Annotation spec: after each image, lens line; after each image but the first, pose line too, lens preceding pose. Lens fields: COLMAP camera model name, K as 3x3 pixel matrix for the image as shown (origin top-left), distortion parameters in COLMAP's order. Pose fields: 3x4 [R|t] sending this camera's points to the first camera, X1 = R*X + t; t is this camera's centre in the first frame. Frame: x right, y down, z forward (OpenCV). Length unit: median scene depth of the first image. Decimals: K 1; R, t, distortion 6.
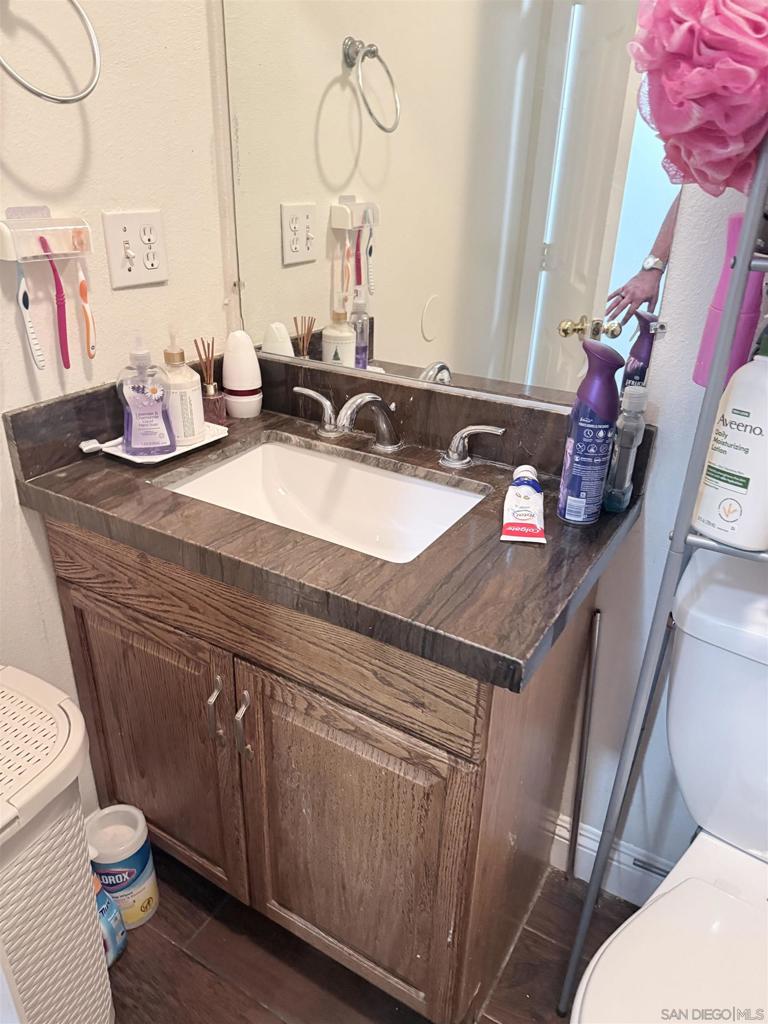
lens RADIAL K [[724.4, 0, 384.2], [0, 724.4, 509.9], [0, 0, 1]] dist [0.037683, -0.047460]
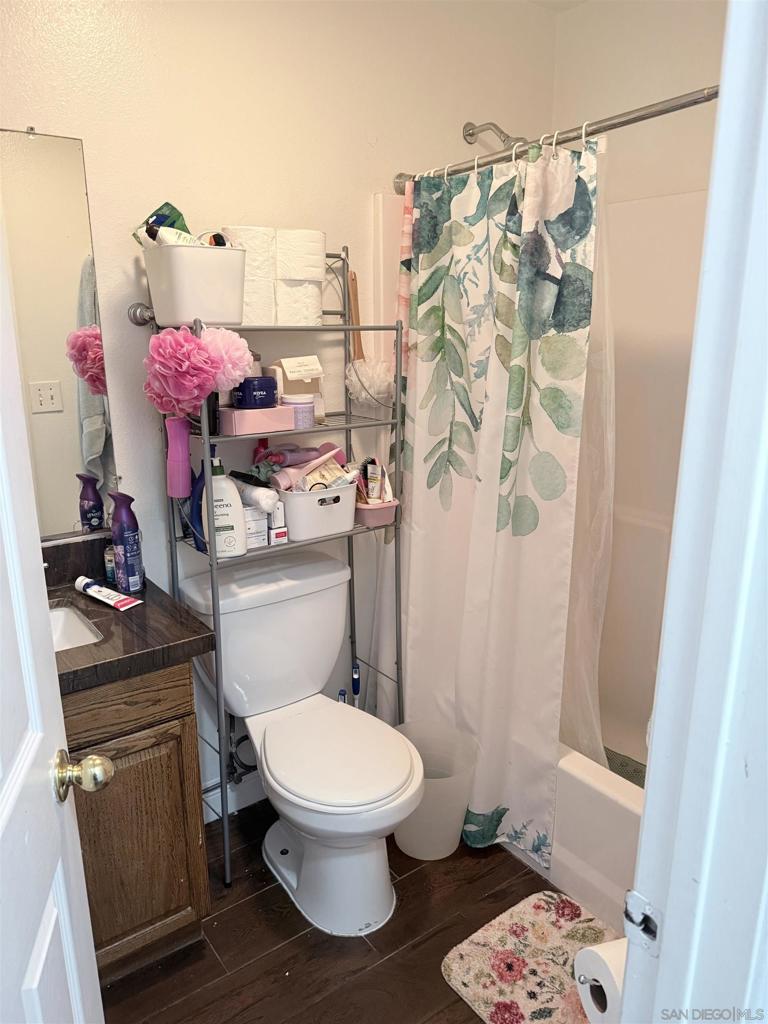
lens RADIAL K [[724.4, 0, 383.2], [0, 724.4, 512.6], [0, 0, 1]] dist [0.037683, -0.047460]
pose [[0.386922, -0.264871, 0.883252, -1.114131], [0.405003, 0.909338, 0.095276, -0.088902], [-0.828411, 0.320856, 0.459116, -0.385303]]
